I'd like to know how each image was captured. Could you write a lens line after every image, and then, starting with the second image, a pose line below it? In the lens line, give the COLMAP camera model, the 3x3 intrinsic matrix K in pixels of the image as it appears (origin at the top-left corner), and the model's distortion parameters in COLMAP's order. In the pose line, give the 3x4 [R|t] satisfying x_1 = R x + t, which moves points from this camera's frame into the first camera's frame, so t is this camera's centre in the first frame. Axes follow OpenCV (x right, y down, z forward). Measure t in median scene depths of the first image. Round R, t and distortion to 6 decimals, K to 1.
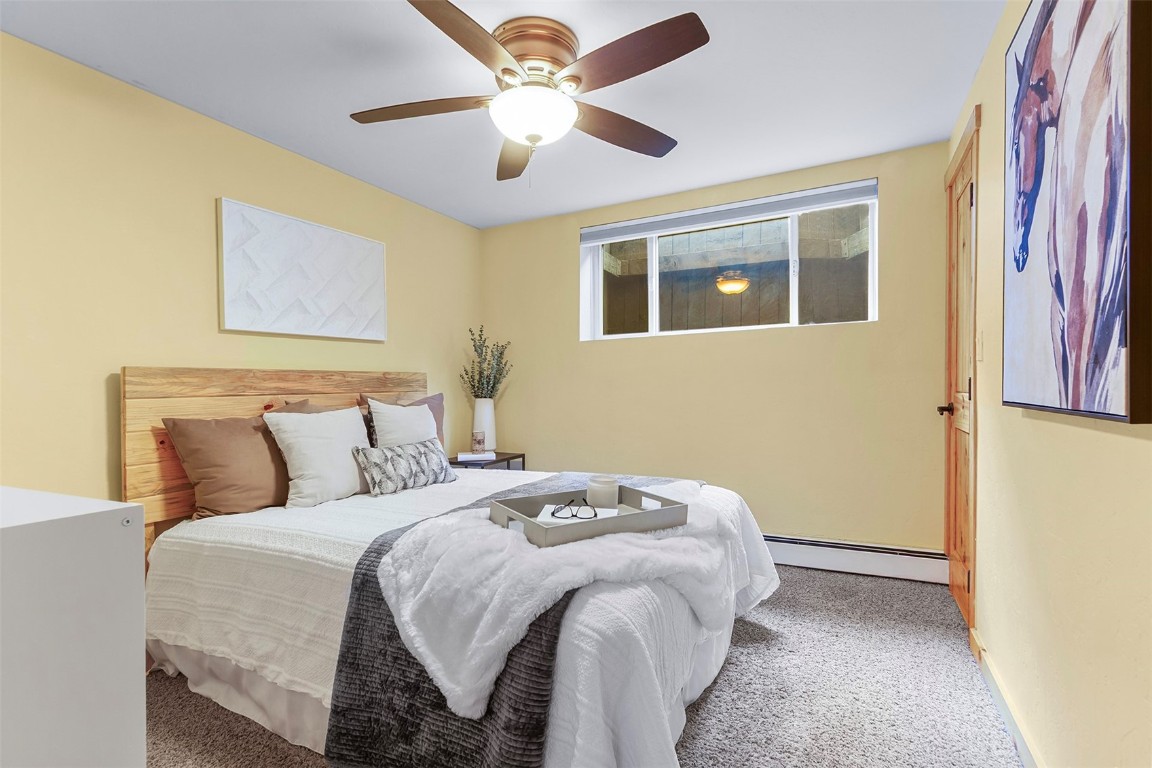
lens RADIAL K [[549.1, 0, 573.4], [0, 549.1, 372.3], [0, 0, 1]] dist [0.002250, -0.000696]
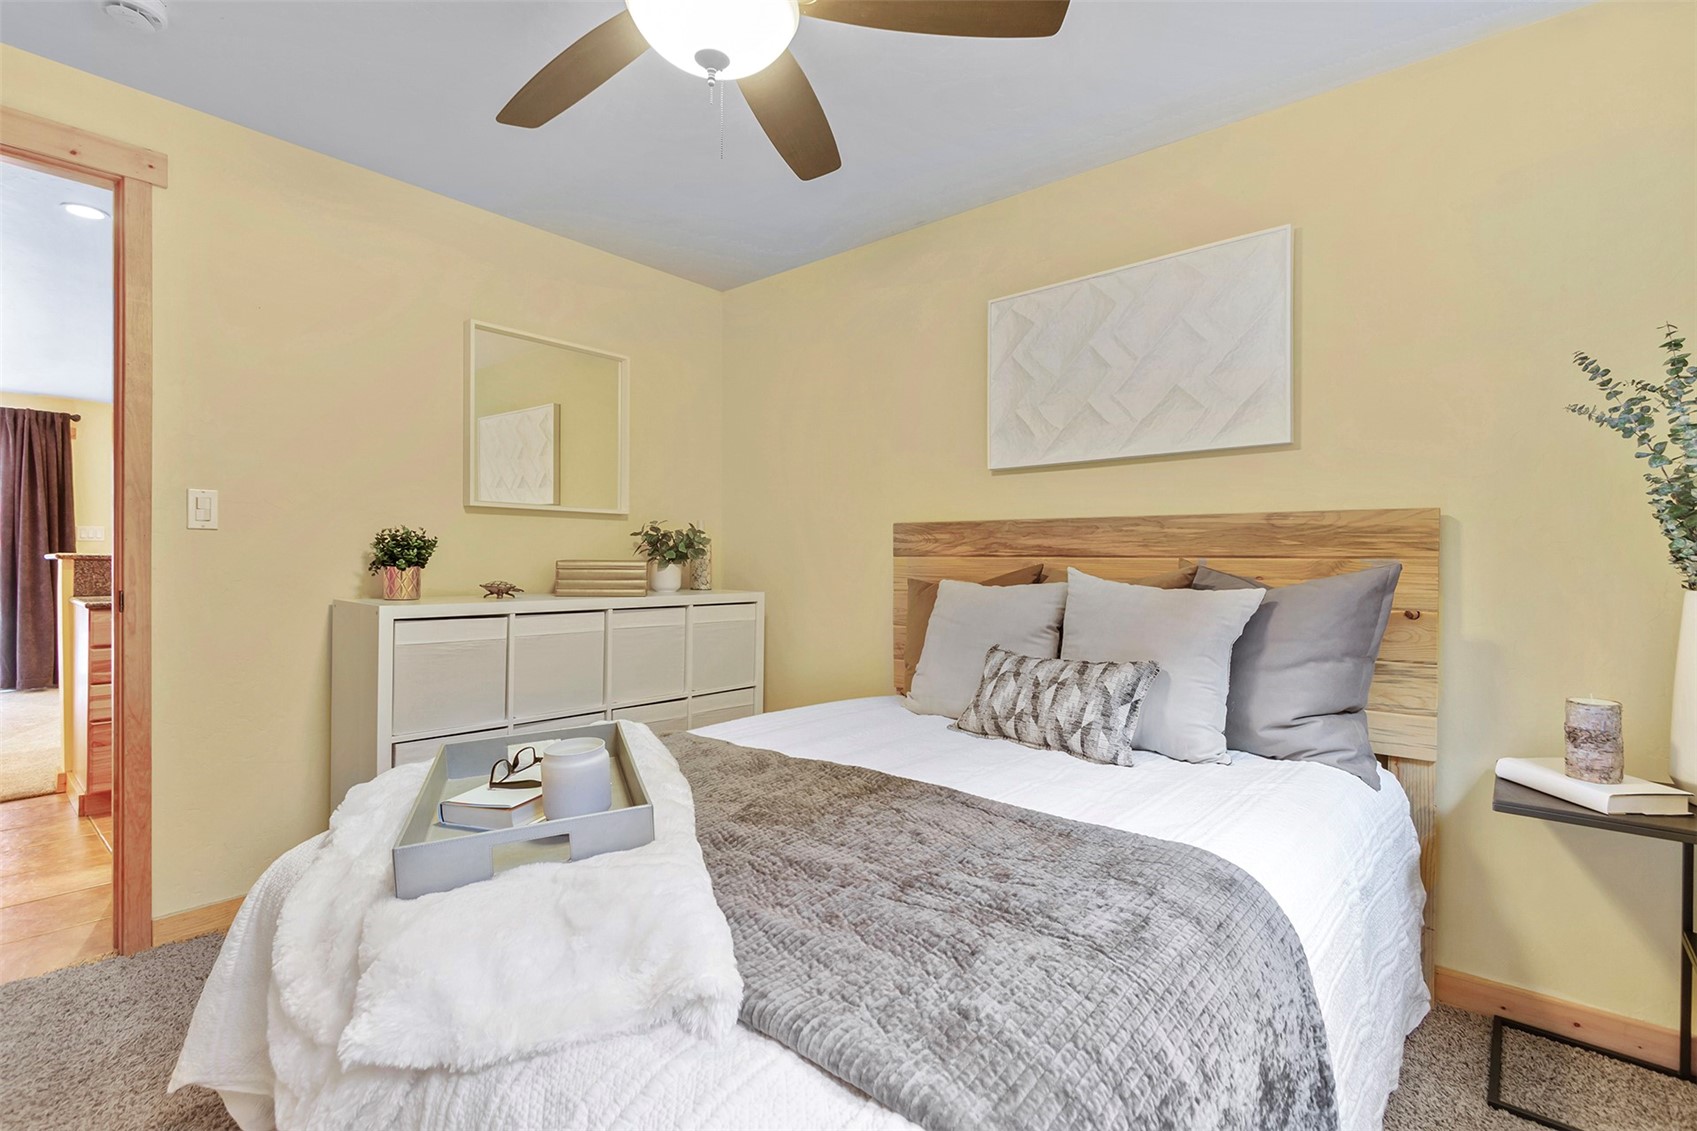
lens RADIAL K [[808.9, 0, 844.6], [0, 808.9, 548.3], [0, 0, 1]] dist [0.002250, -0.000696]
pose [[-0.259502, 0.013720, -0.965645, 0.504243], [0.027767, 0.999592, 0.006740, 0.018047], [0.965343, -0.025064, -0.259777, 1.067673]]
